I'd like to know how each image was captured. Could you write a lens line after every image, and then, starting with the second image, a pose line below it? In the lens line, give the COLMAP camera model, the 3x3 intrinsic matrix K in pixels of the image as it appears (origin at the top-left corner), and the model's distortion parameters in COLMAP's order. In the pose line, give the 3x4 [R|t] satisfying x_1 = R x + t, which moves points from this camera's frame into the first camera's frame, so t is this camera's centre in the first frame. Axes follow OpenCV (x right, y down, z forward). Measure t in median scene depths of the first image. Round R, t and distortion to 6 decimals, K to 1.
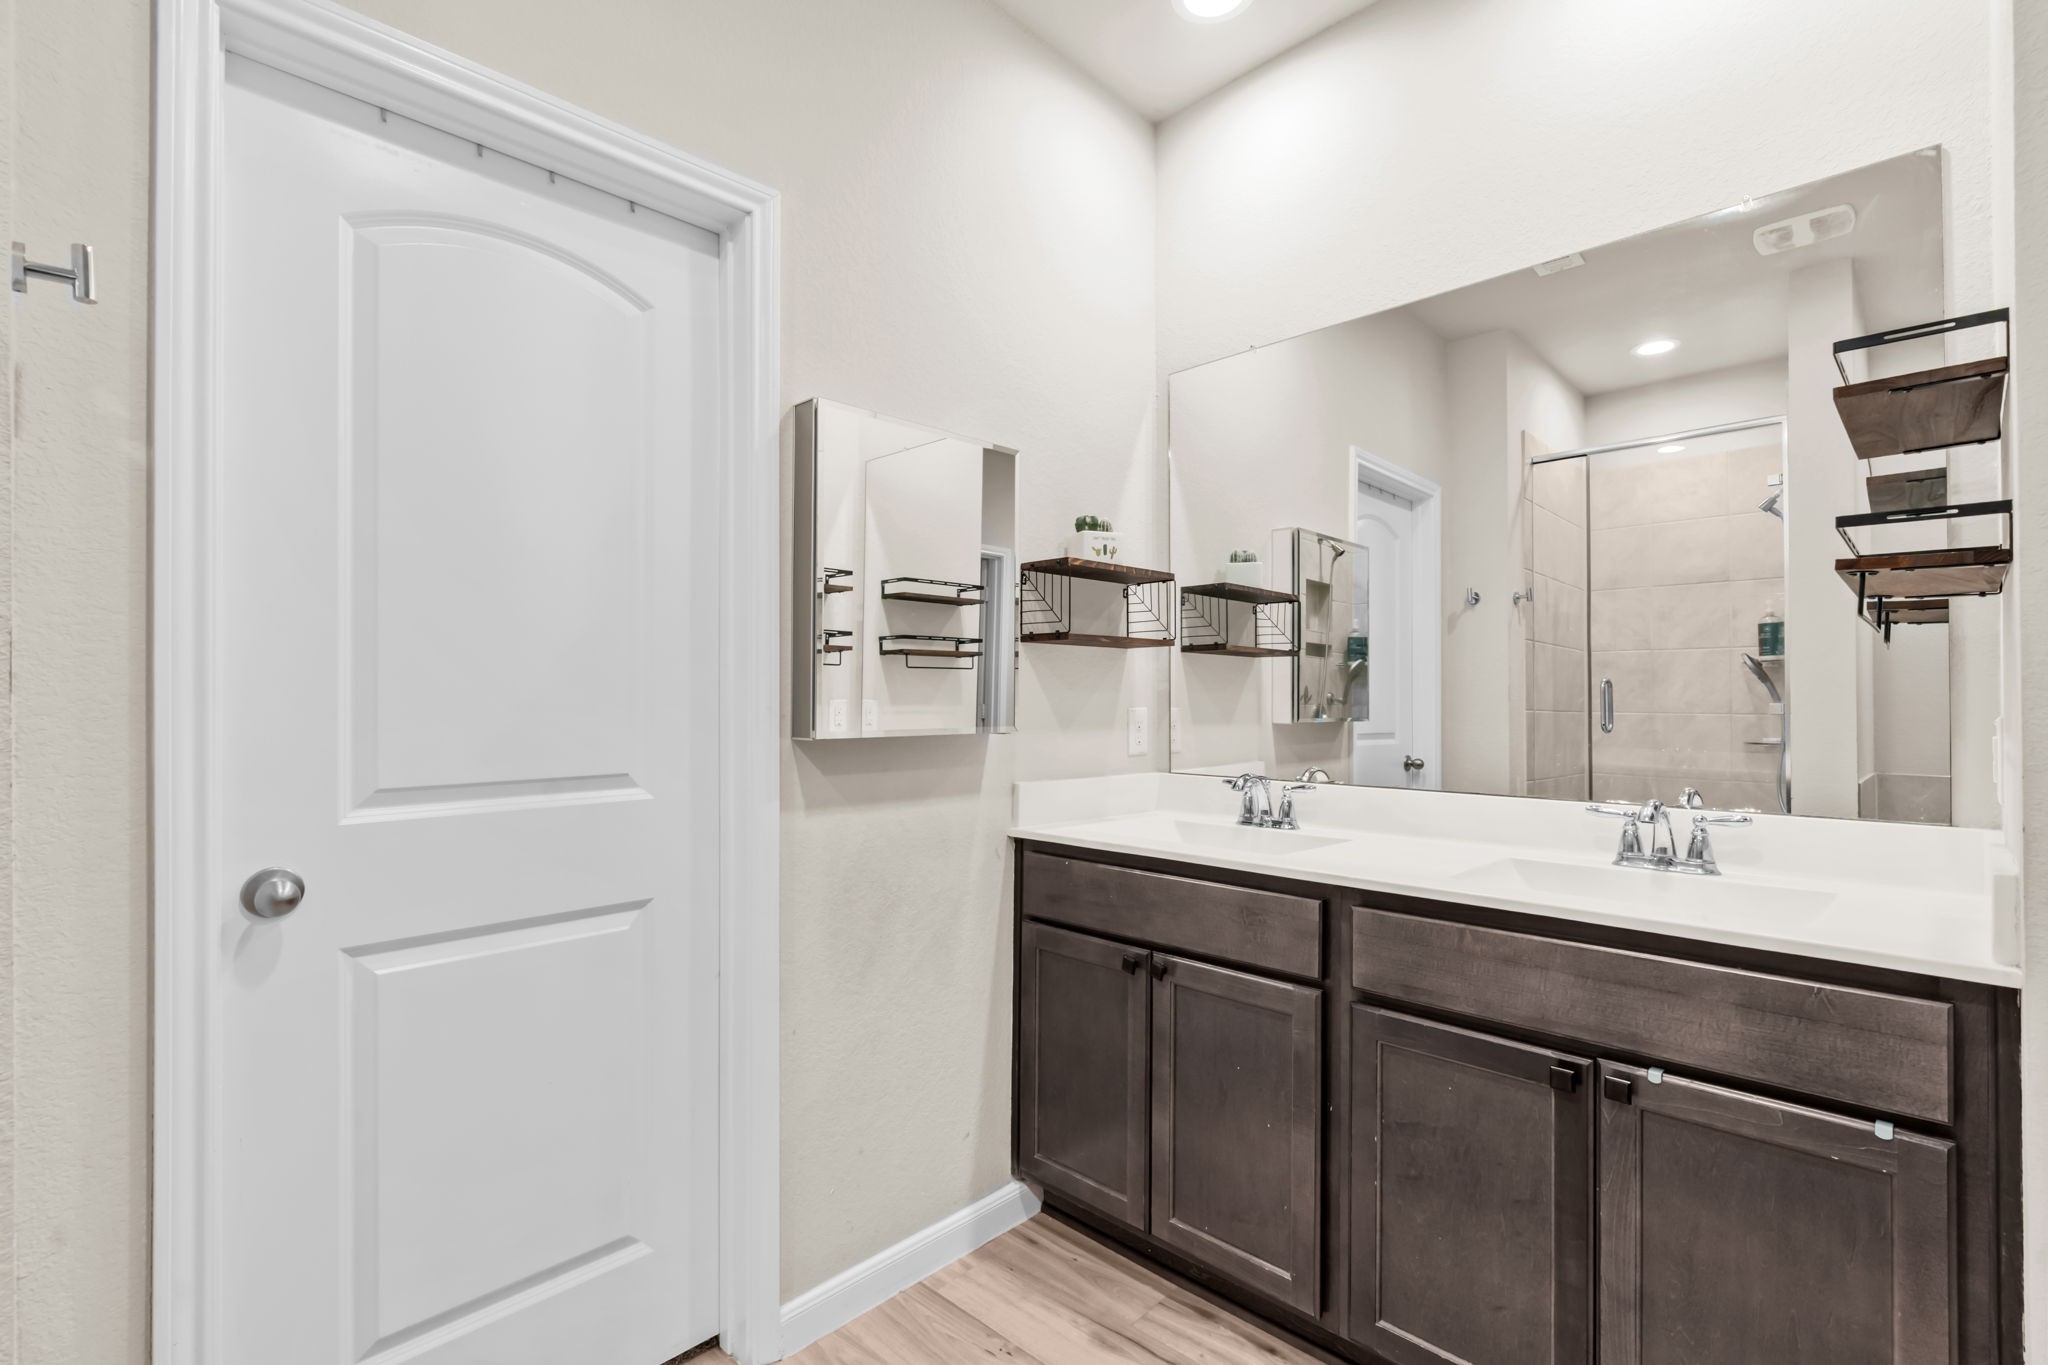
lens RADIAL K [[922.5, 0, 1024.0], [0, 922.5, 682.5], [0, 0, 1]] dist [-0.001552, -0.000021]
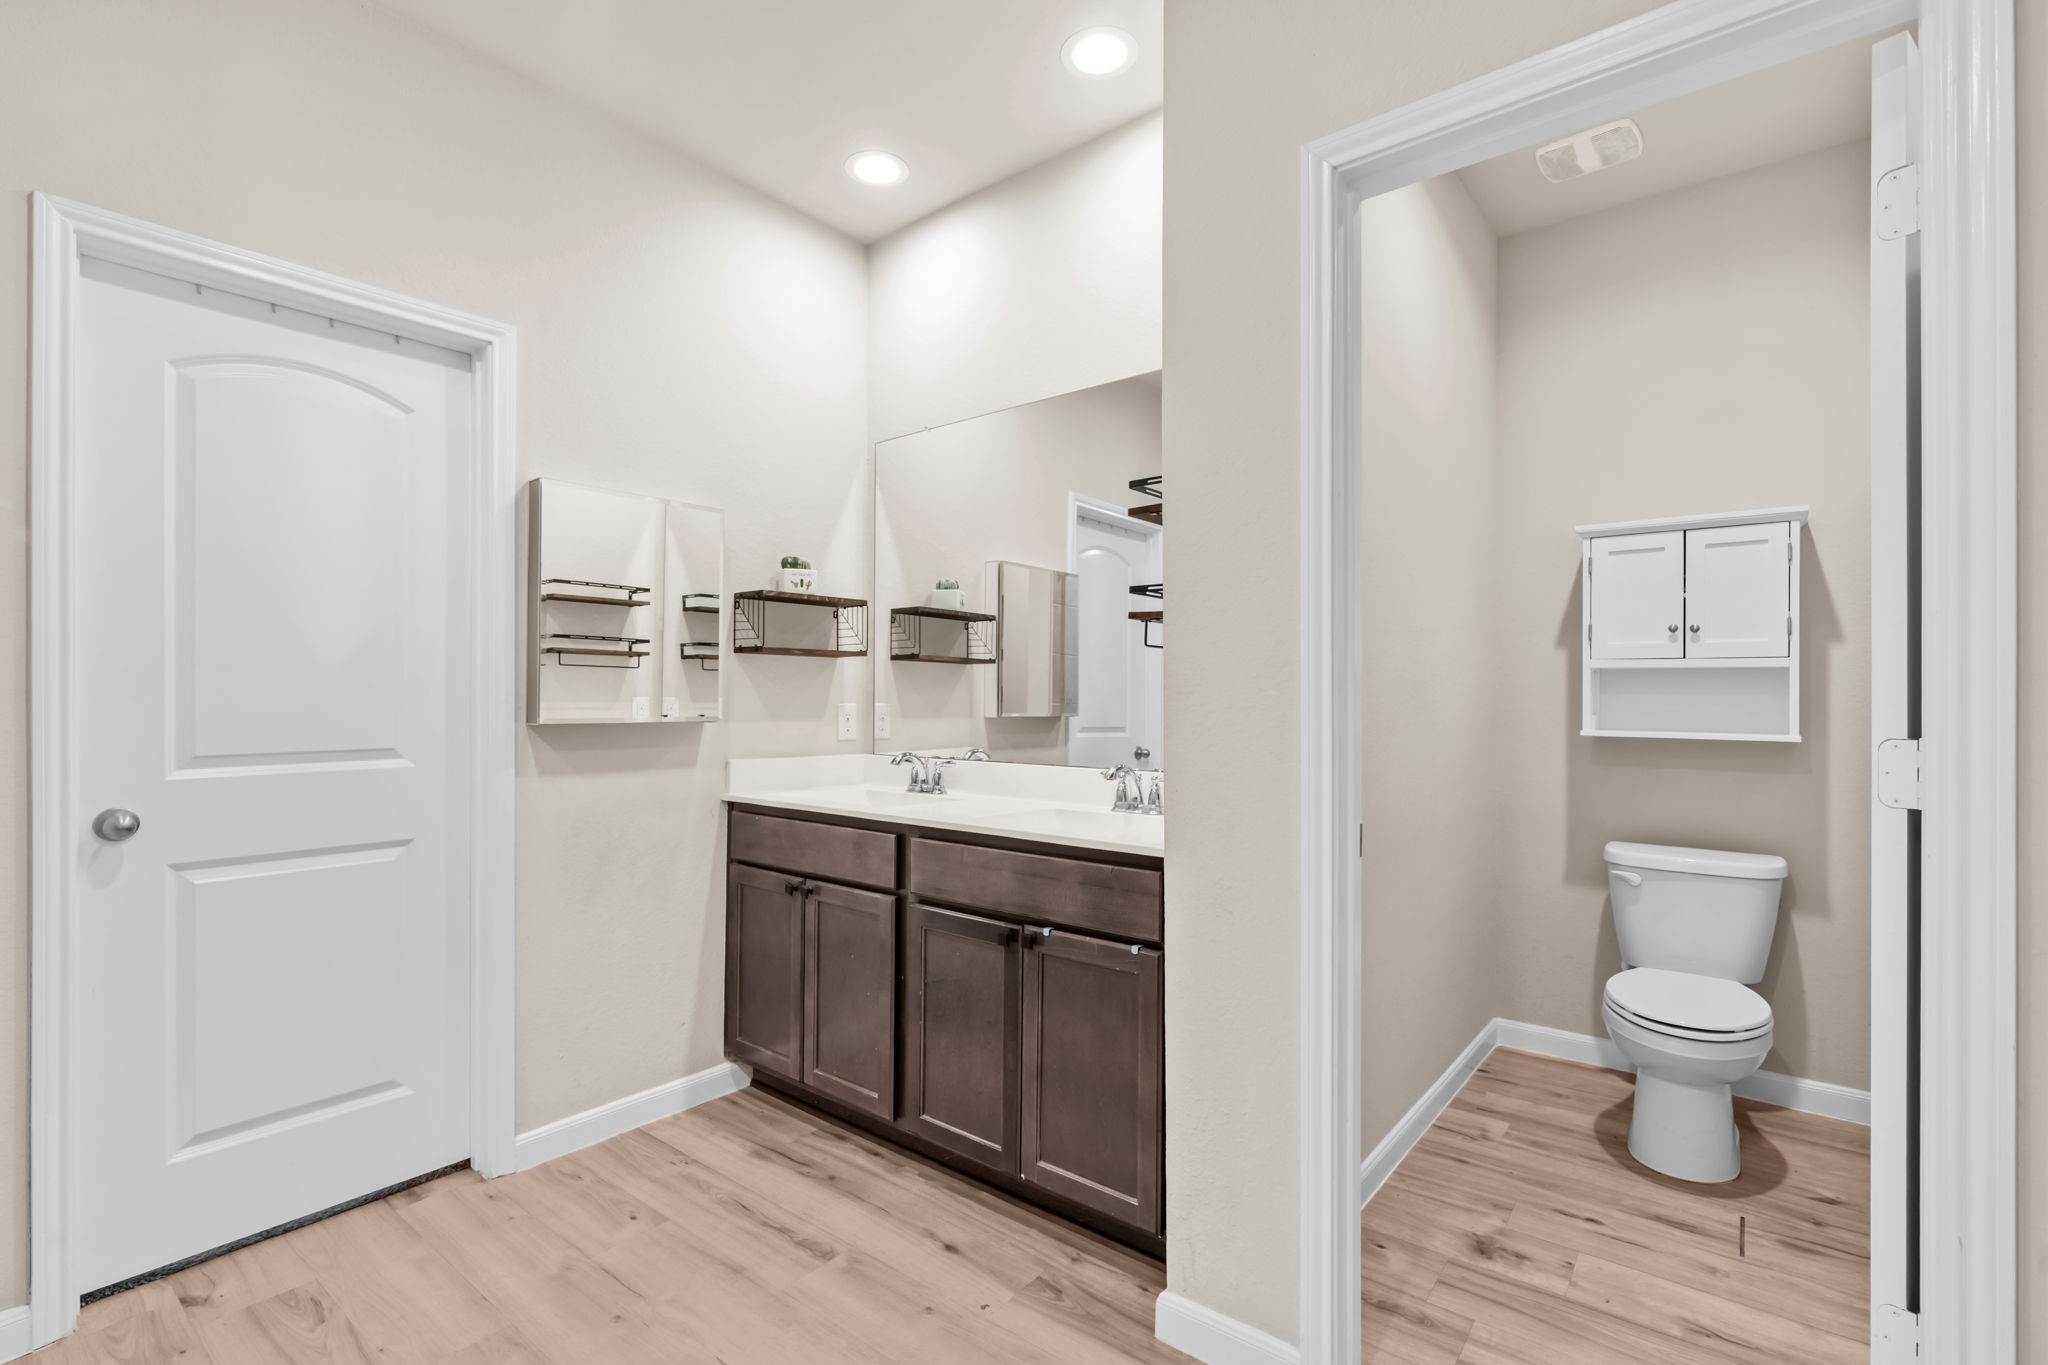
lens RADIAL K [[927.3, 0, 1022.6], [0, 927.3, 688.6], [0, 0, 1]] dist [-0.000390, 0.000700]
pose [[0.996513, 0.003860, 0.083348, 0.340005], [-0.004412, 0.999969, 0.006448, -0.003809], [-0.083320, -0.006793, 0.996500, -0.402887]]
